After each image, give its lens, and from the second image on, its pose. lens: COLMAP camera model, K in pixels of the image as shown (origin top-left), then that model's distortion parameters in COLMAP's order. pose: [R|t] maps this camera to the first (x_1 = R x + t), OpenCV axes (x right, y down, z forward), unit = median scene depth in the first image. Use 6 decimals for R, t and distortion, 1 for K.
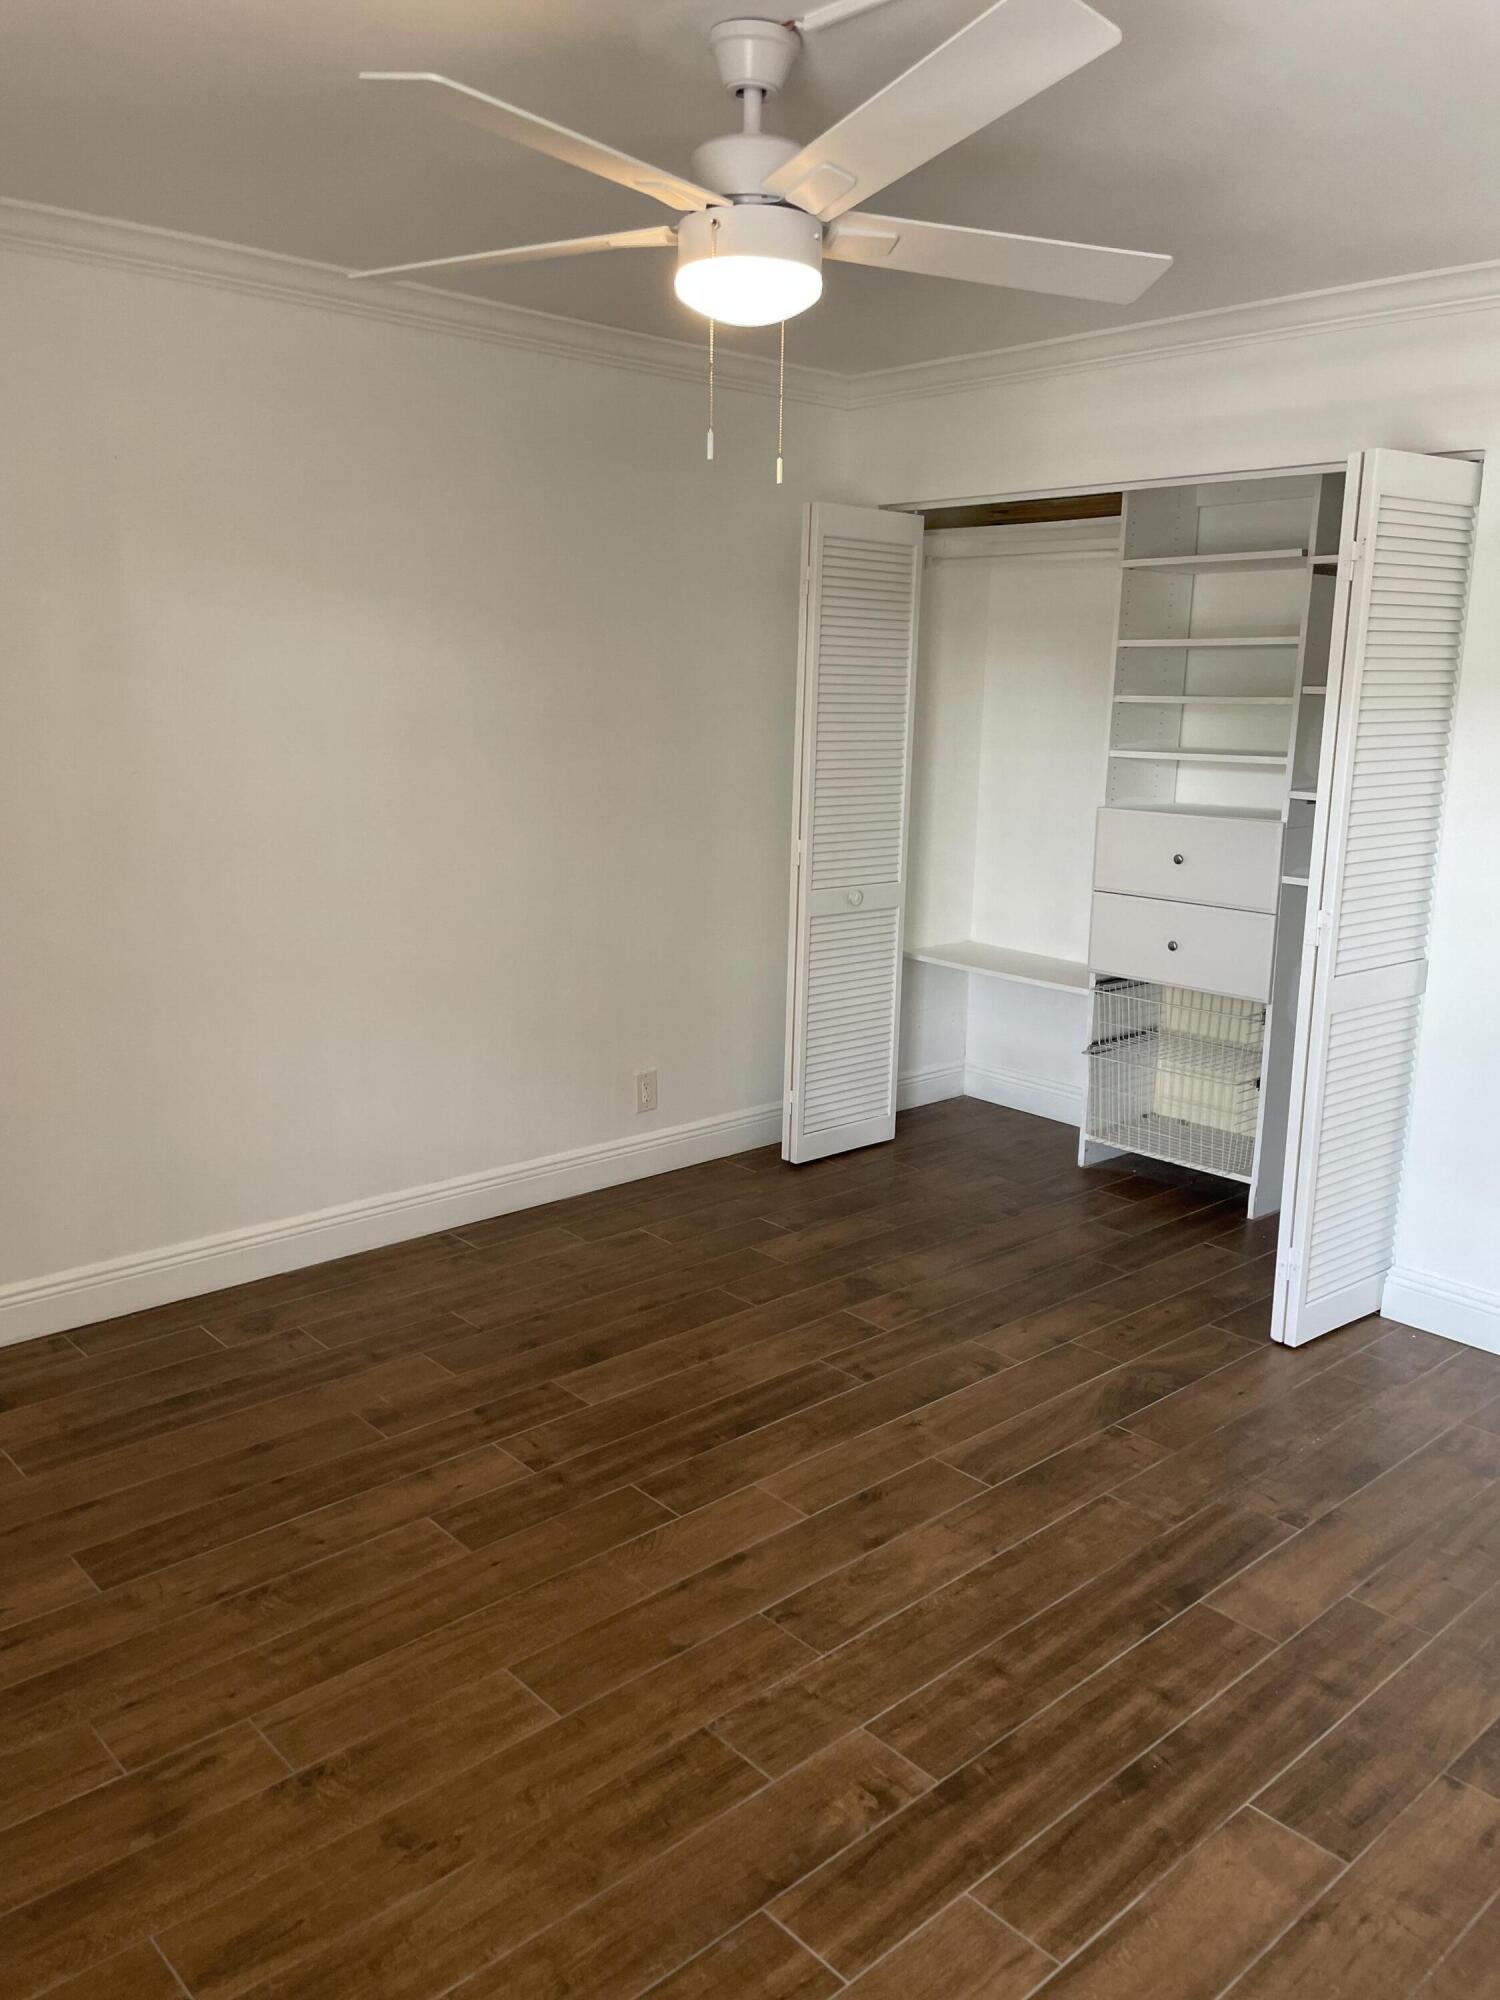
lens RADIAL K [[1521.7, 0, 762.6], [0, 1521.7, 993.7], [0, 0, 1]] dist [0.086921, -0.118689]
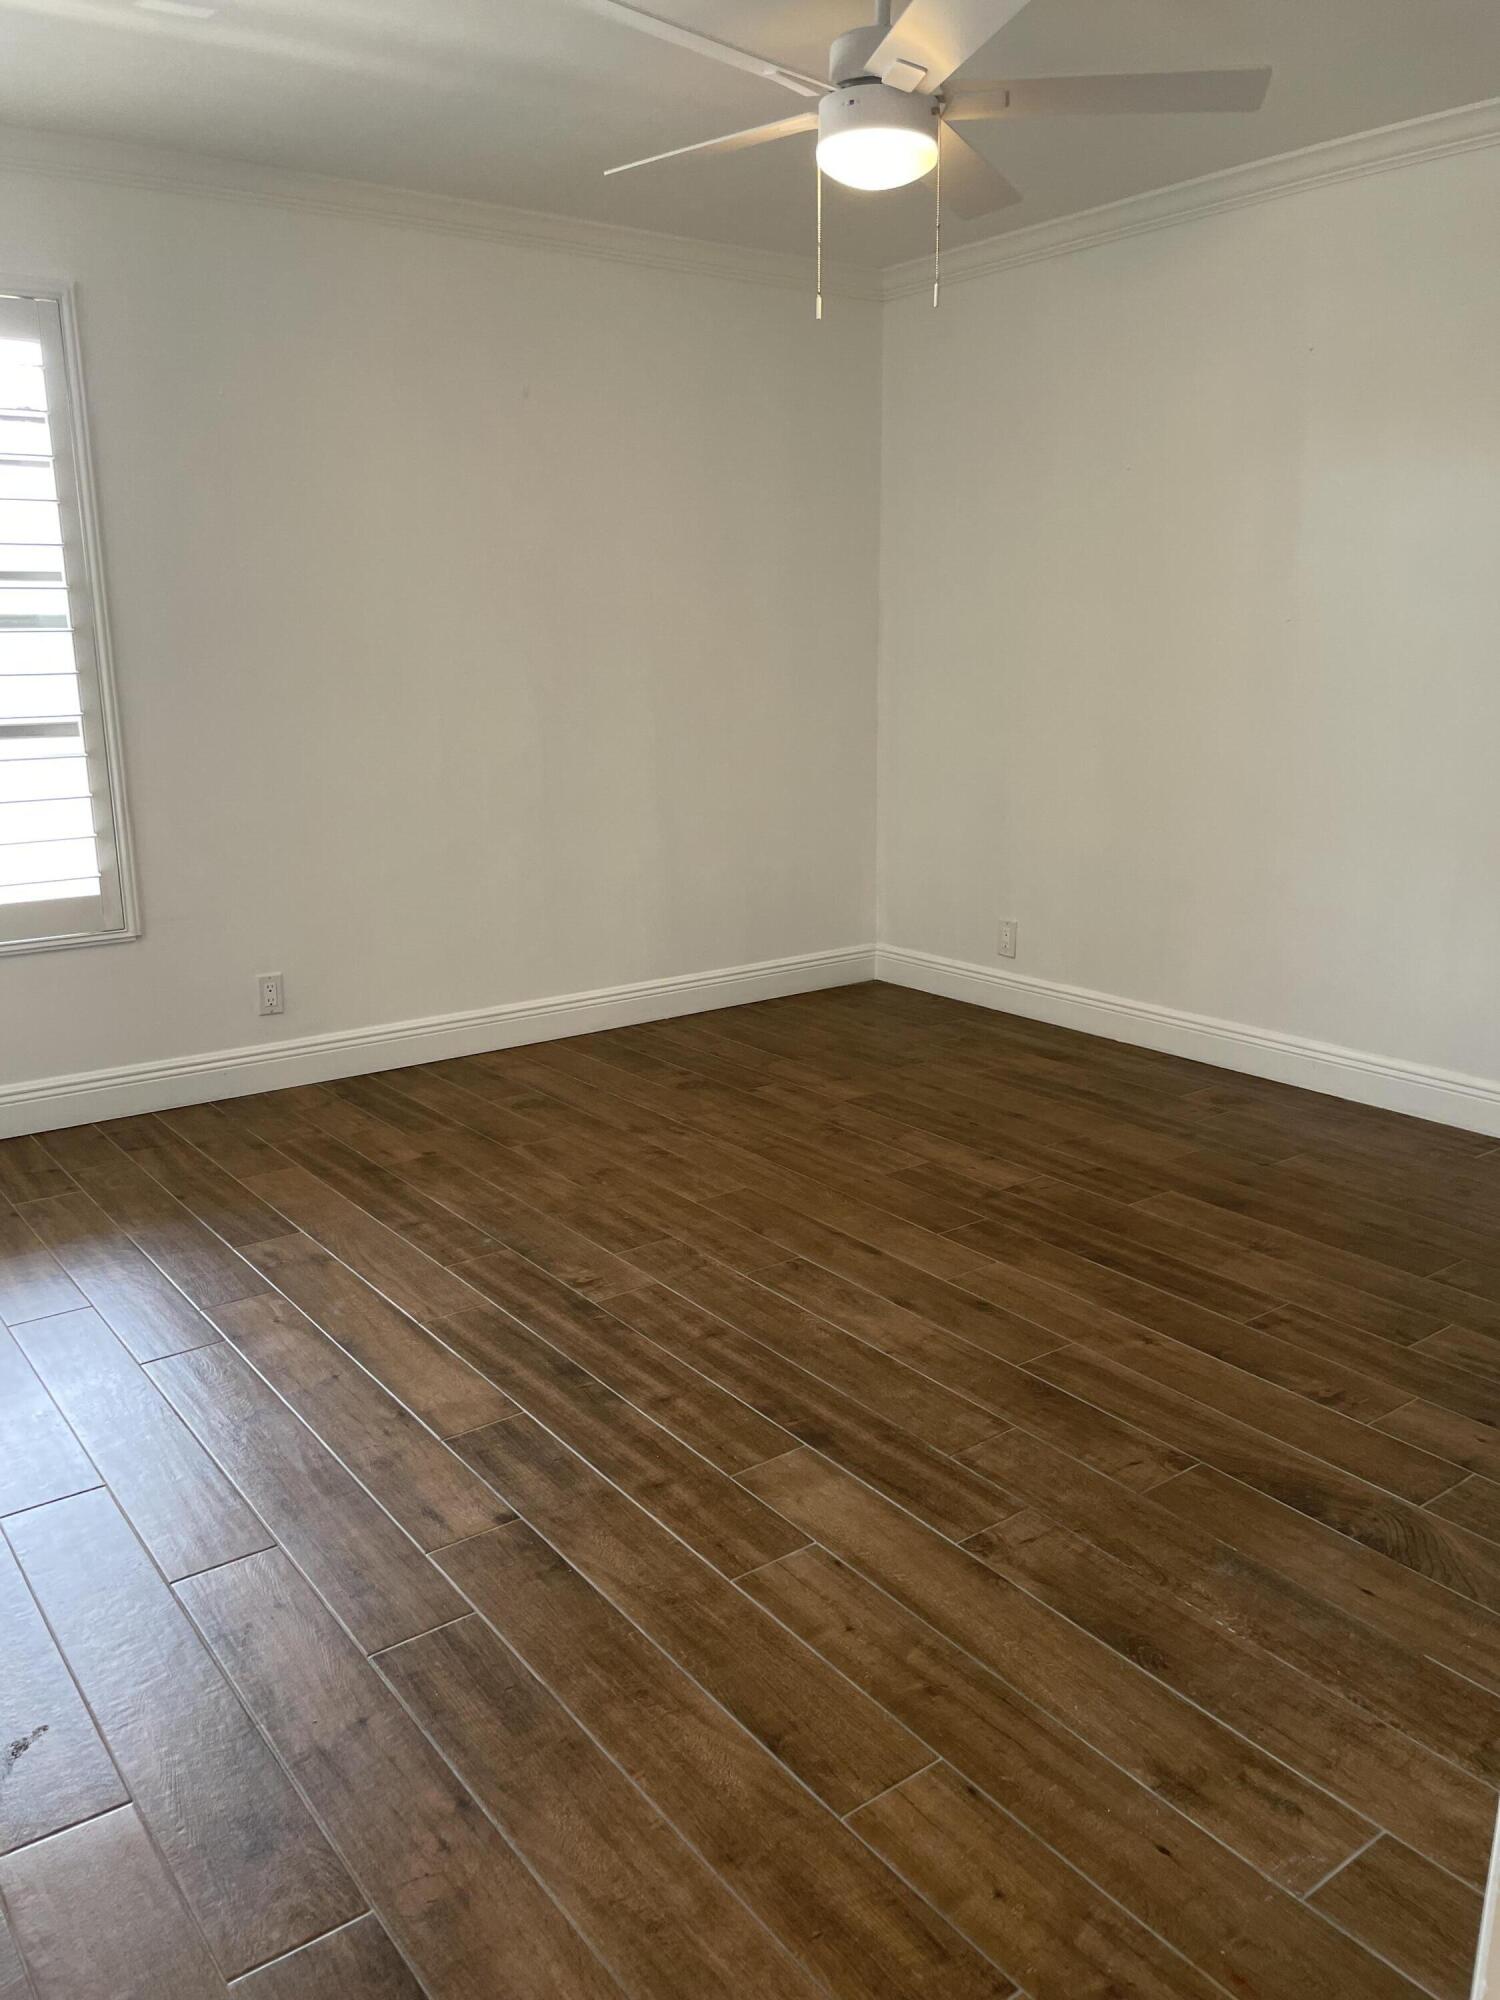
lens RADIAL K [[1521.7, 0, 755.0], [0, 1521.7, 997.8], [0, 0, 1]] dist [0.086921, -0.118689]
pose [[-0.100705, 0.212203, -0.972023, 1.009741], [-0.197670, 0.953245, 0.228583, -0.066761], [0.975082, 0.215159, -0.054050, 0.851265]]
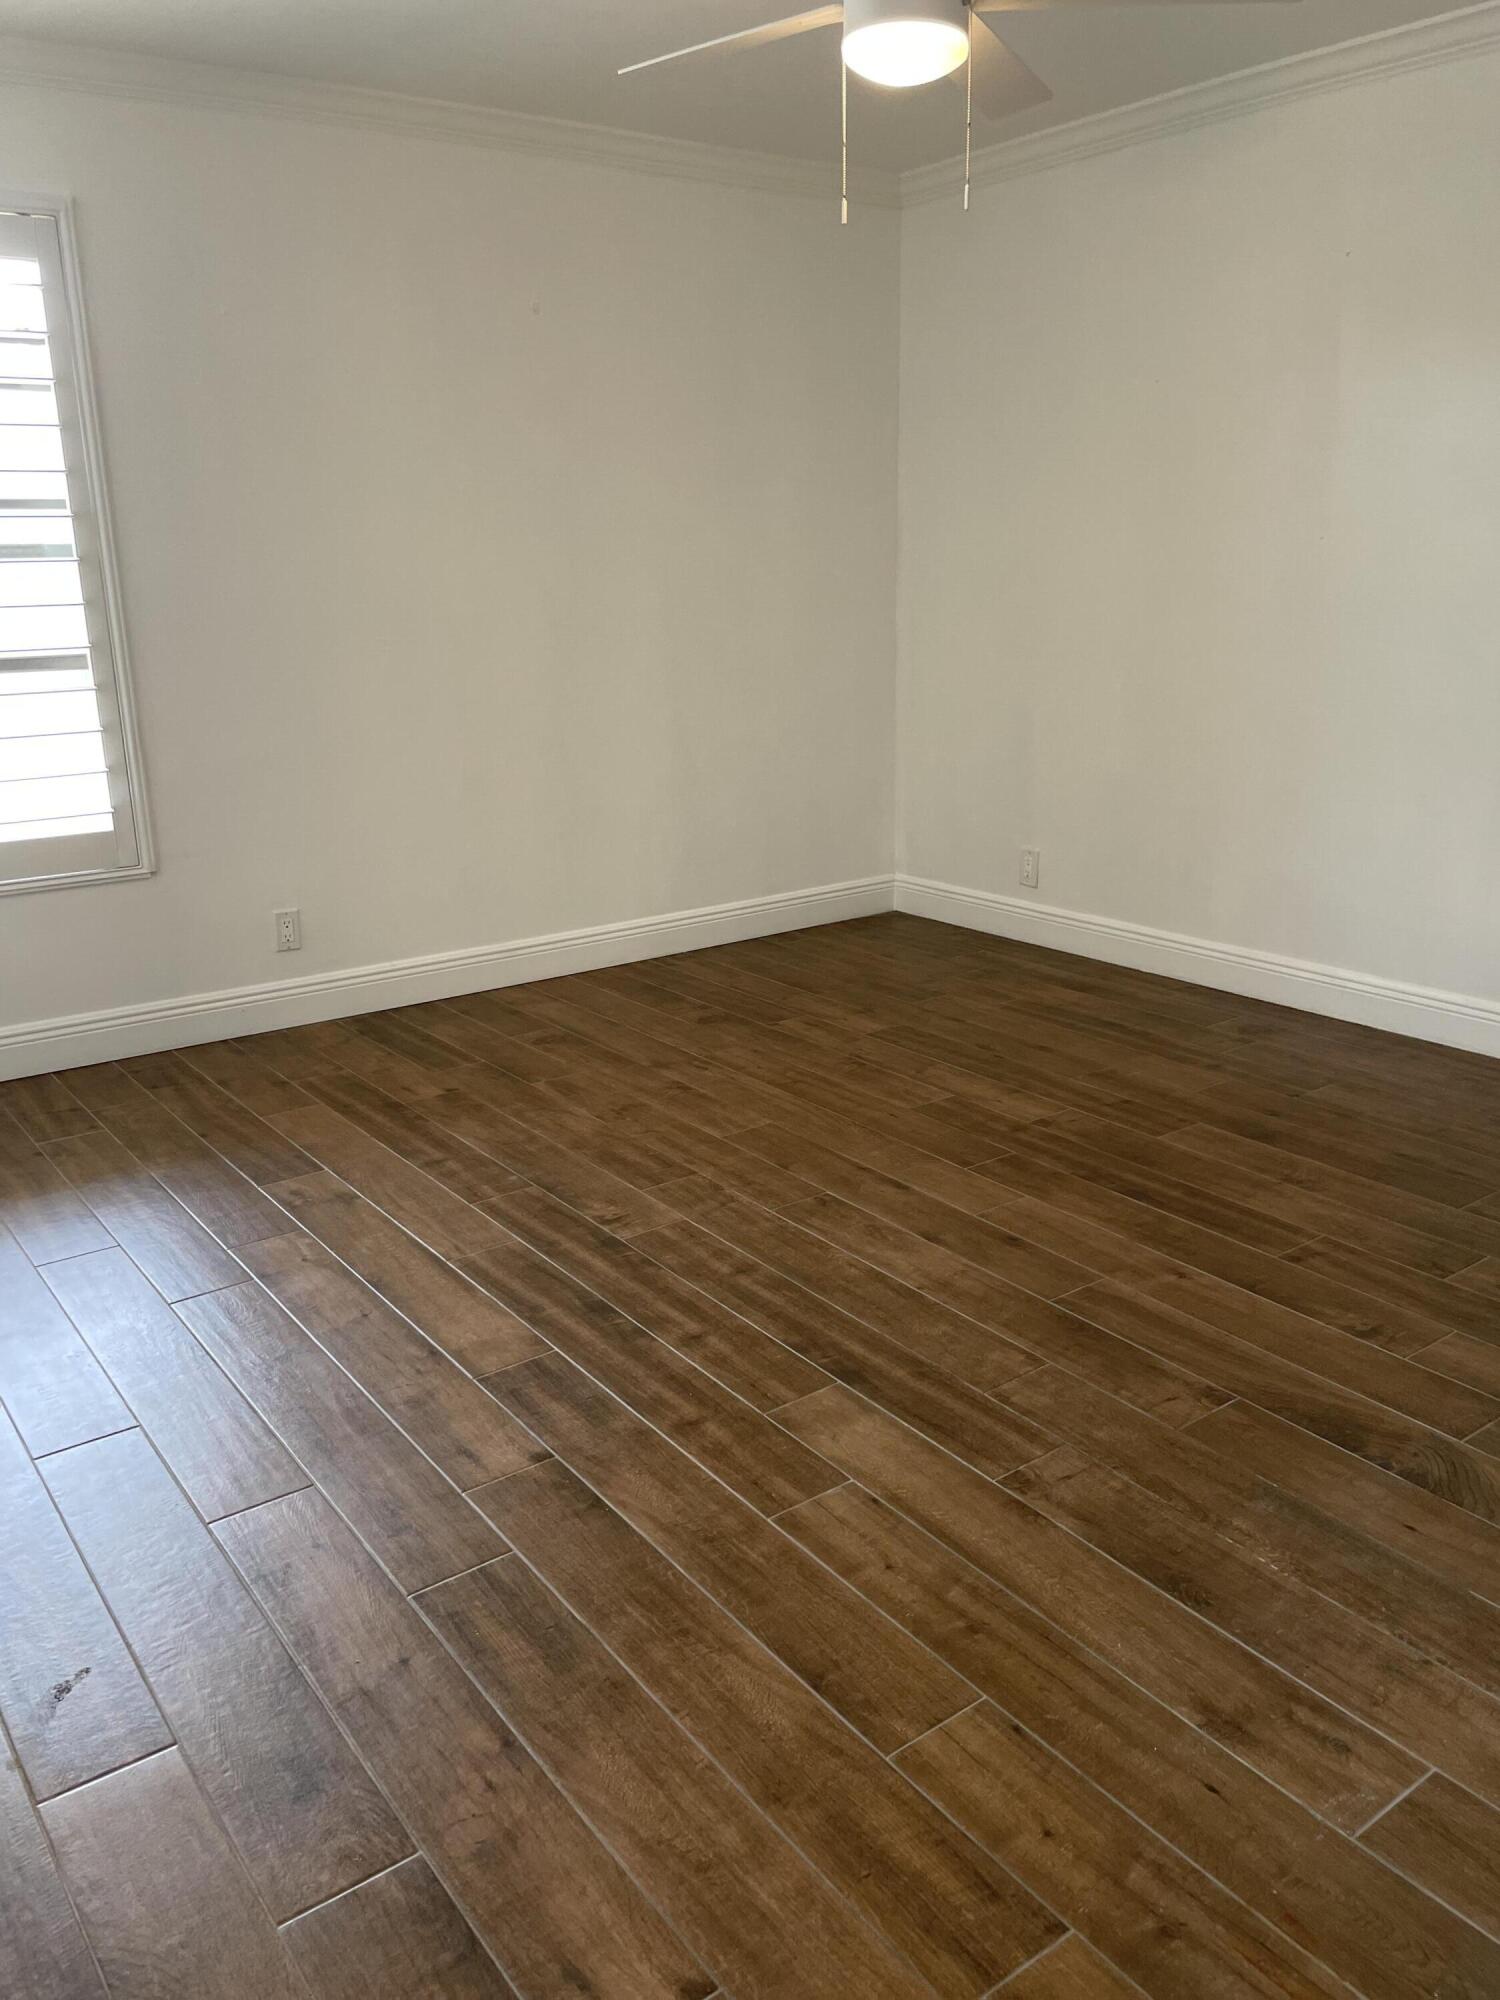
lens RADIAL K [[1521.7, 0, 752.8], [0, 1521.7, 997.2], [0, 0, 1]] dist [0.086921, -0.118689]
pose [[-0.106145, 0.257388, -0.960461, 0.995744], [-0.188887, 0.943110, 0.273614, -0.064344], [0.976245, 0.210461, -0.051489, 0.838610]]
